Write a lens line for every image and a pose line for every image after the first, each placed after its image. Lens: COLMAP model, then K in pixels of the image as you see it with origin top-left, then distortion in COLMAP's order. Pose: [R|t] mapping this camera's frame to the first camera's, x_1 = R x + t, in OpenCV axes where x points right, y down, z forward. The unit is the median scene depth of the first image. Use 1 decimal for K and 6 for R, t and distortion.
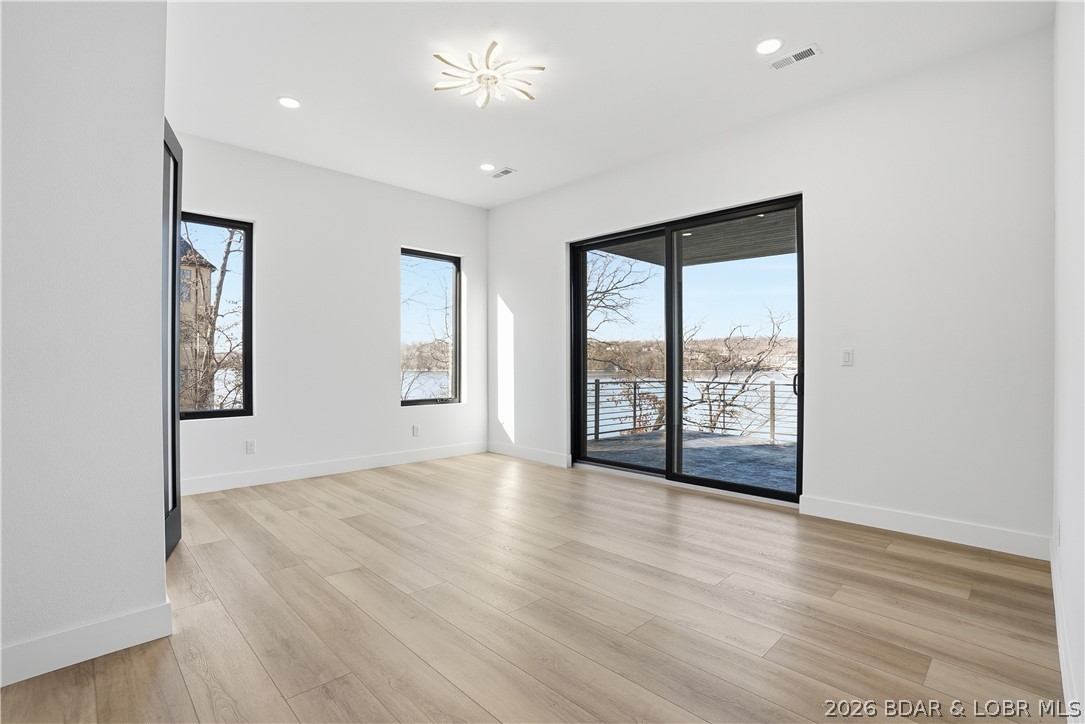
lens RADIAL K [[517.7, 0, 543.9], [0, 517.7, 348.6], [0, 0, 1]] dist [-0.080904, 0.032207]
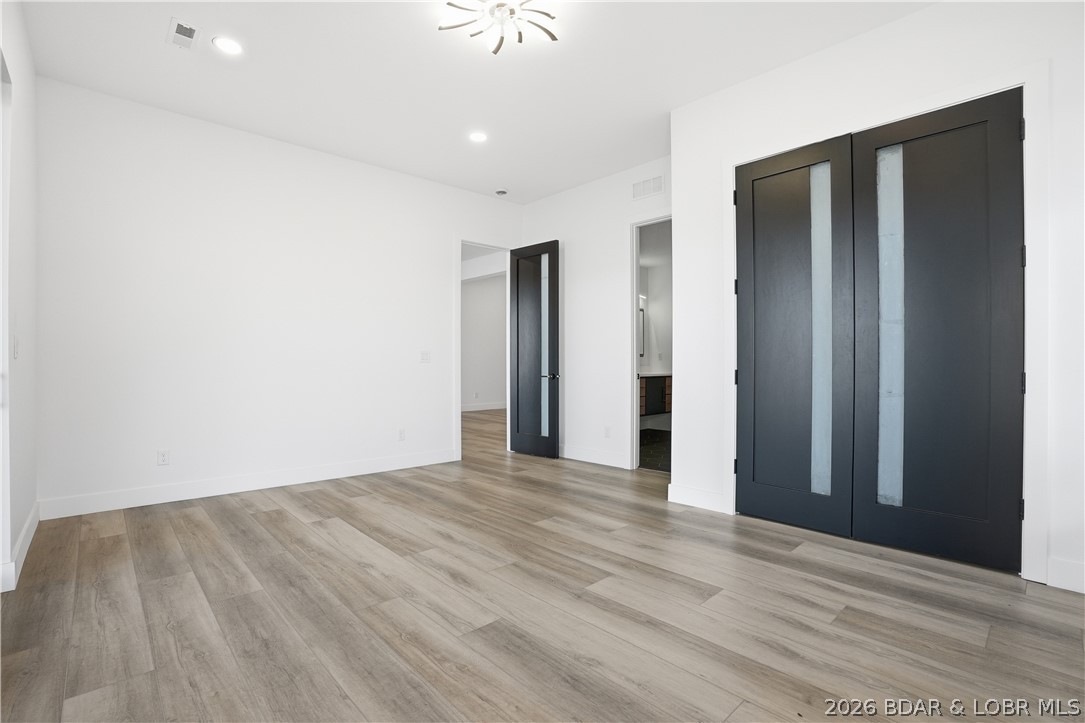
lens RADIAL K [[517.7, 0, 543.9], [0, 517.7, 348.1], [0, 0, 1]] dist [-0.080904, 0.032207]
pose [[-0.999838, 0.001983, 0.017870, -0.189915], [0.001113, 0.998821, -0.048526, 0.055344], [-0.017945, -0.048499, -0.998662, 1.781111]]
